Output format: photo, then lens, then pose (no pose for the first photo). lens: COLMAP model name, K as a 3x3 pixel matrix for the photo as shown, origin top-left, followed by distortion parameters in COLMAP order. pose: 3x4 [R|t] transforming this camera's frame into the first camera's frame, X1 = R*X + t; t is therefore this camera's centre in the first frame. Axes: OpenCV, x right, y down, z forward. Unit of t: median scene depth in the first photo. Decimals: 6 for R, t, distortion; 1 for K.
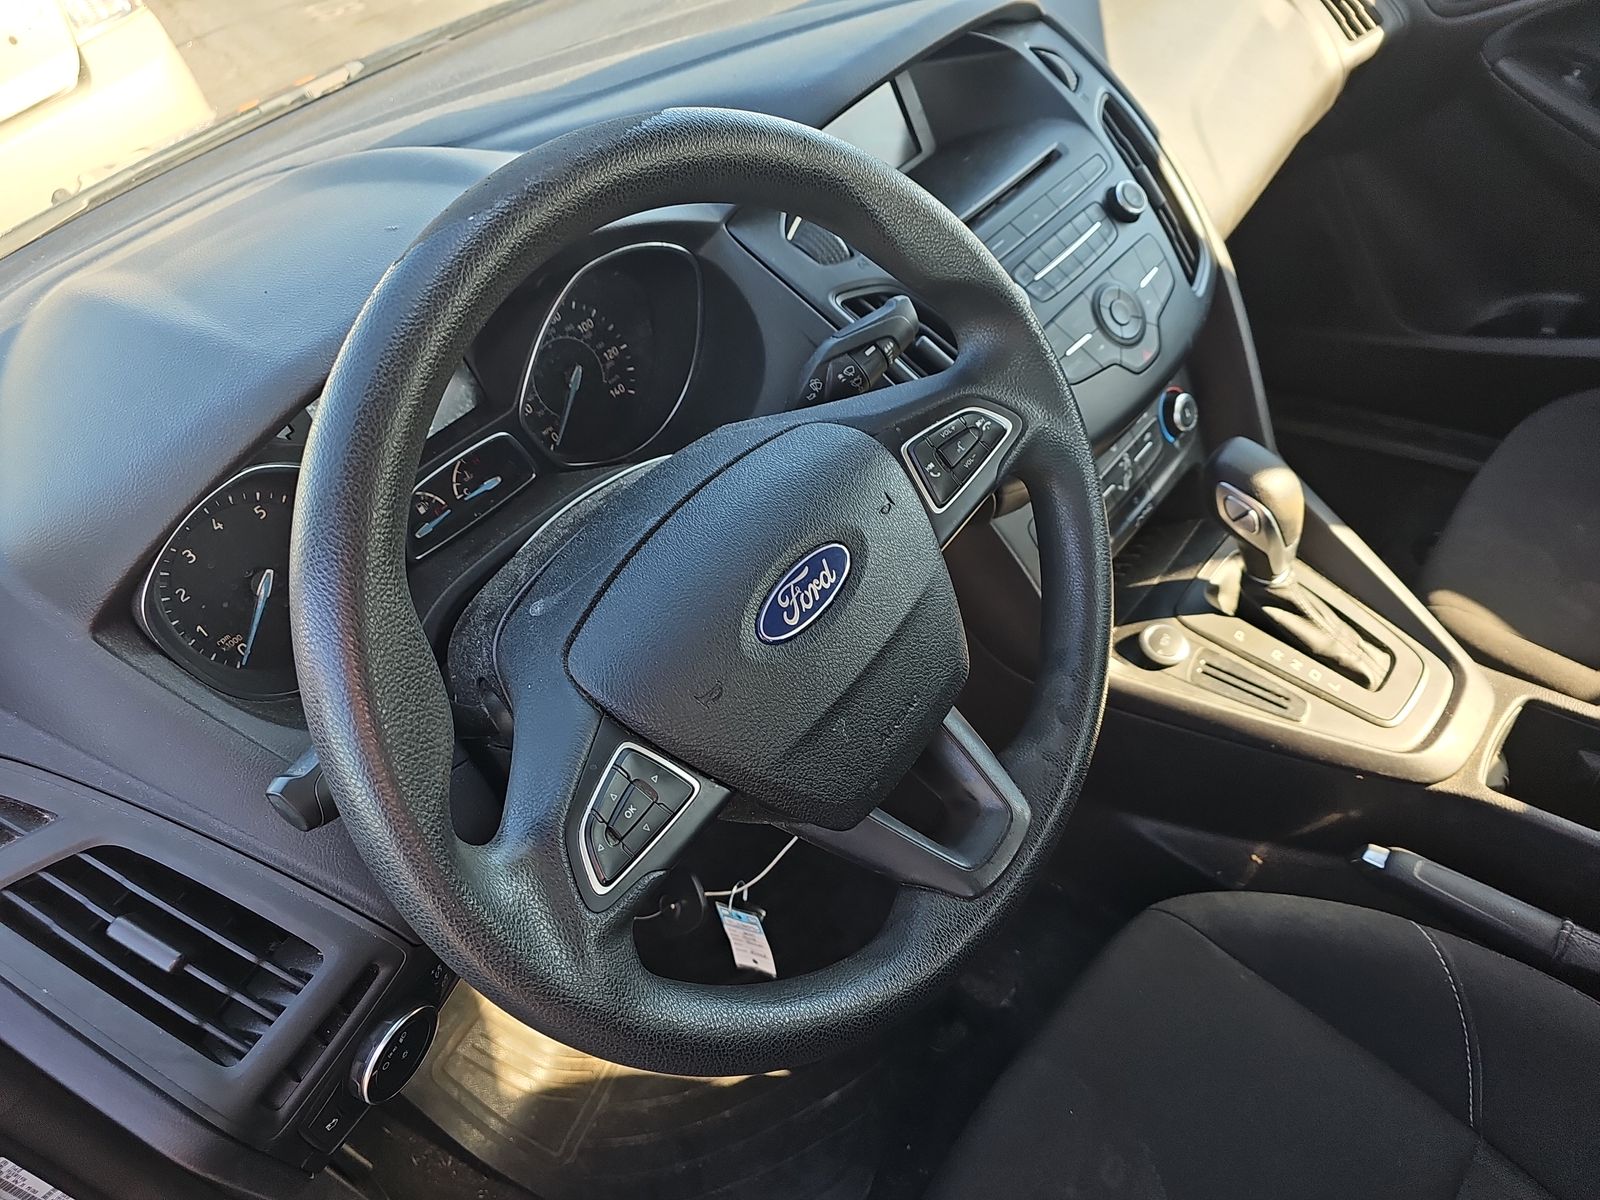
lens RADIAL K [[1085.0, 0, 818.2], [0, 1085.0, 600.9], [0, 0, 1]] dist [0.012897, -0.001100]
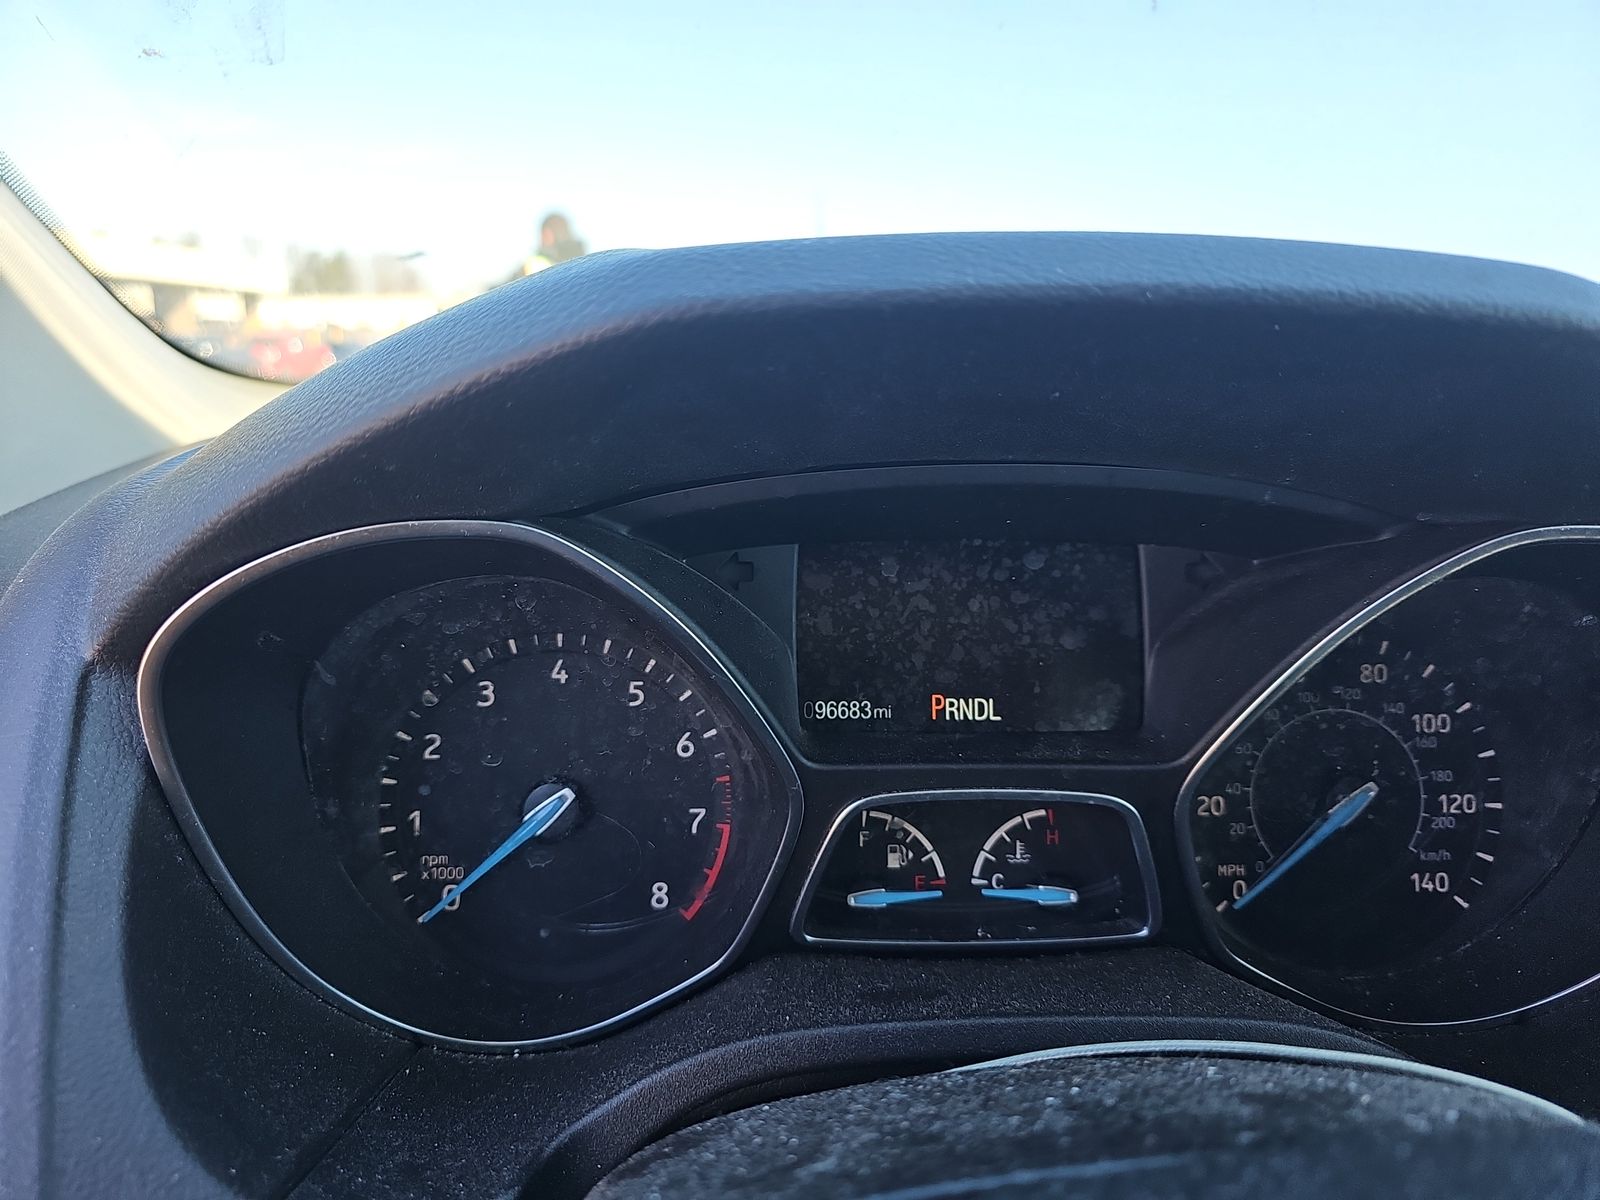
lens RADIAL K [[1085.0, 0, 818.2], [0, 1085.0, 600.9], [0, 0, 1]] dist [0.012897, -0.001100]
pose [[0.669827, 0.346072, -0.656937, -0.092946], [-0.586961, 0.788659, -0.183015, -0.053635], [0.454763, 0.508185, 0.731395, 0.468498]]
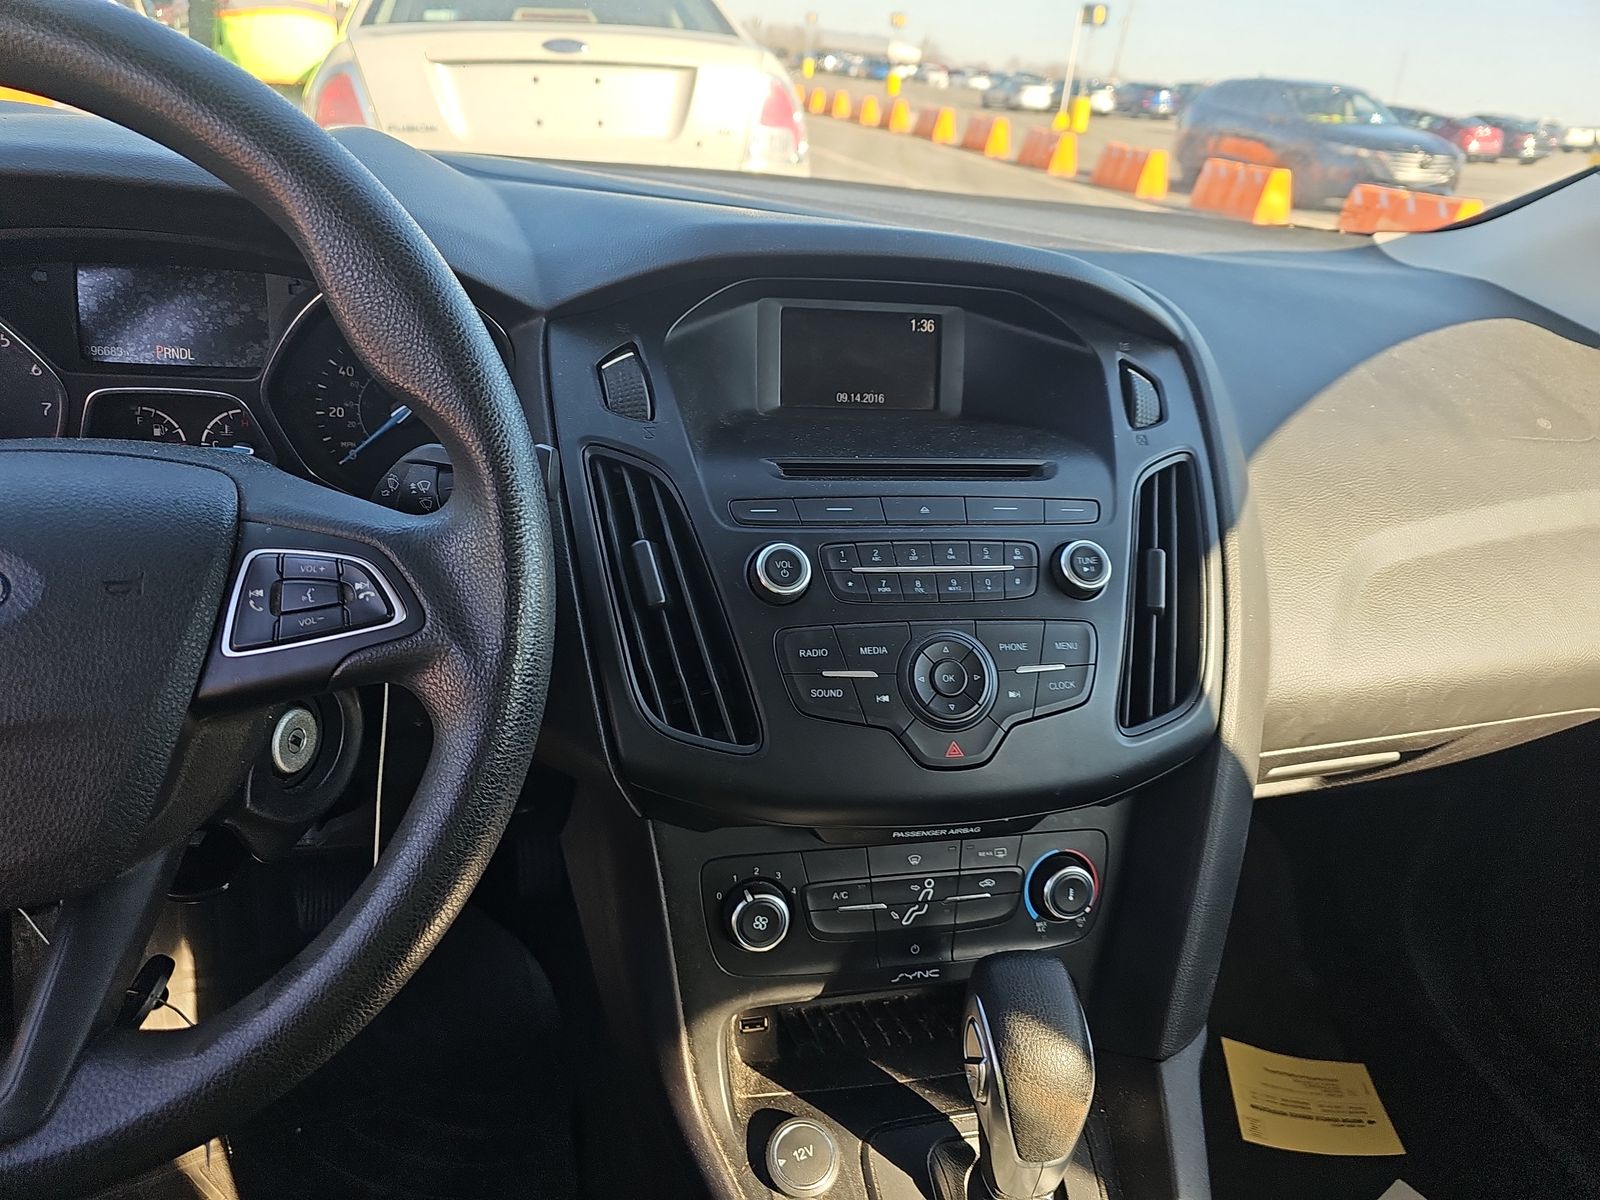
lens RADIAL K [[1088.2, 0, 796.9], [0, 1088.2, 561.4], [0, 0, 1]] dist [-0.003657, -0.003410]
pose [[0.758638, 0.485145, -0.434859, 0.421125], [-0.583995, 0.802265, -0.123778, -0.162561], [0.288822, 0.347858, 0.891951, 0.291123]]
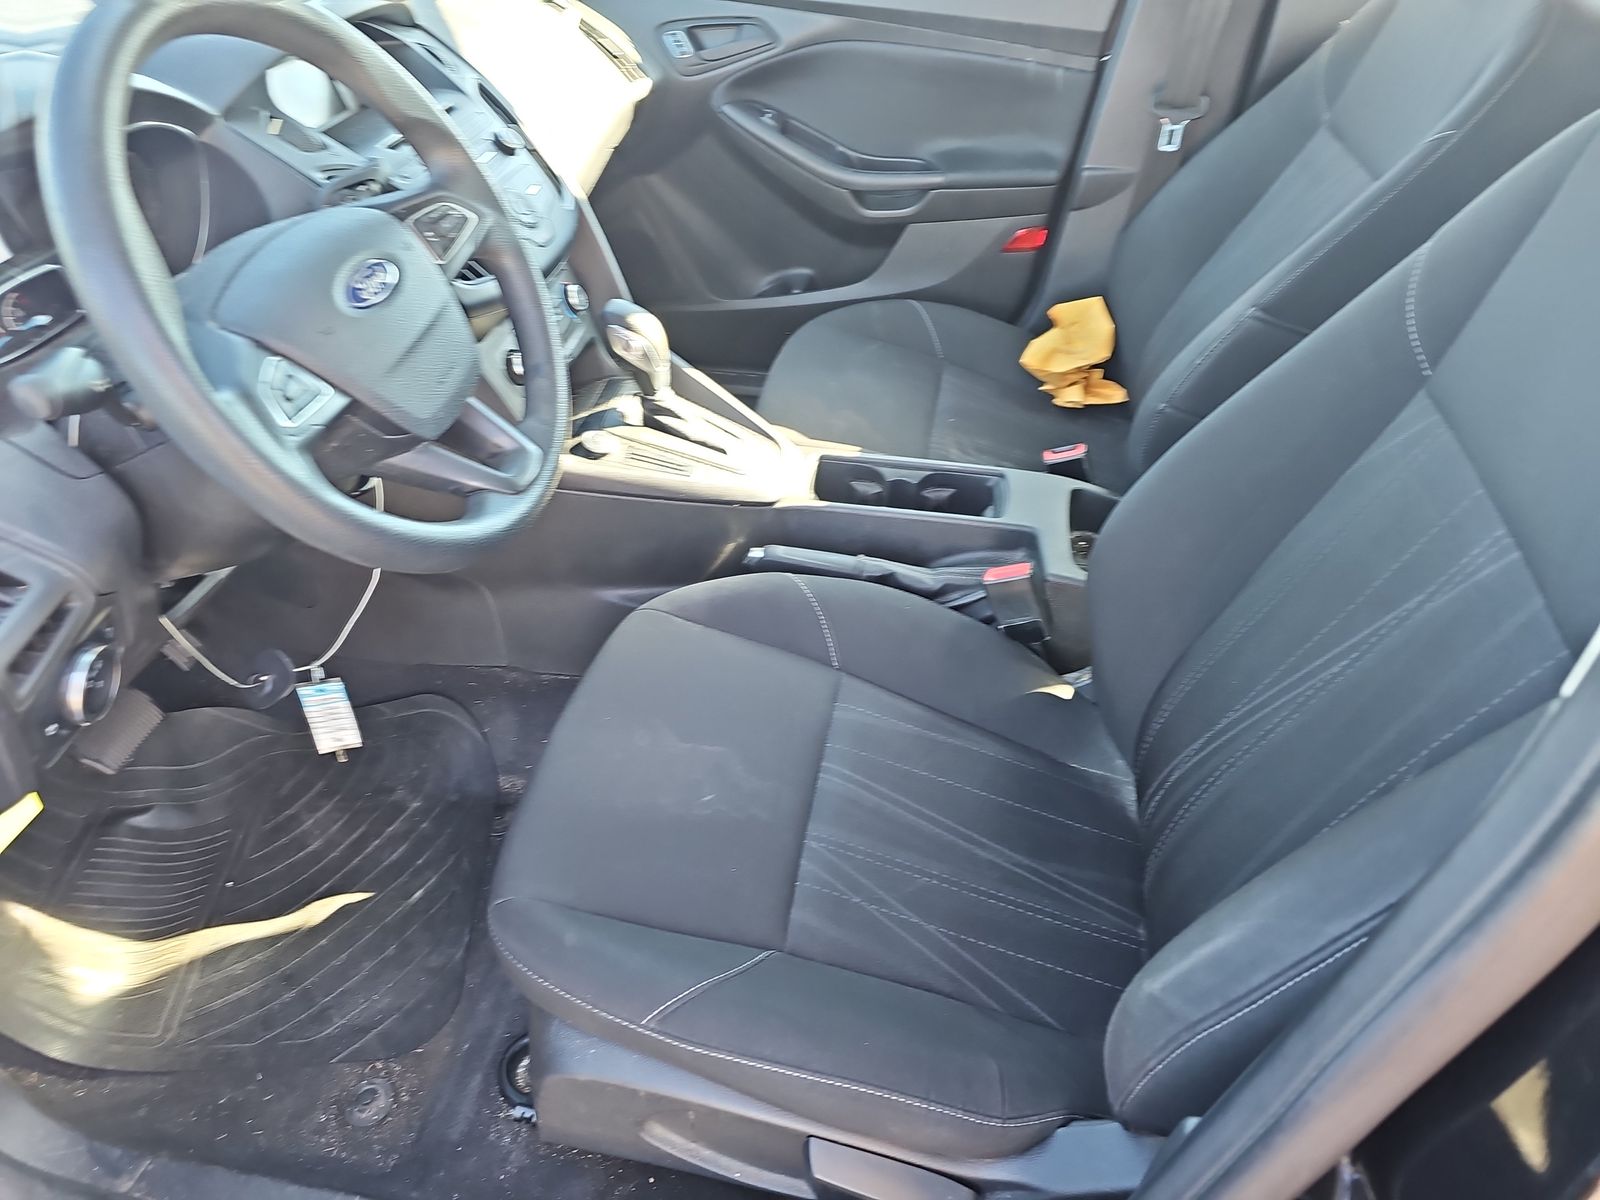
lens RADIAL K [[1085.0, 0, 818.2], [0, 1085.0, 600.9], [0, 0, 1]] dist [0.012897, -0.001100]
pose [[0.849768, -0.172859, 0.498010, -0.193434], [0.232145, 0.970883, -0.059122, 0.405387], [-0.473289, 0.165851, 0.865154, -0.360679]]
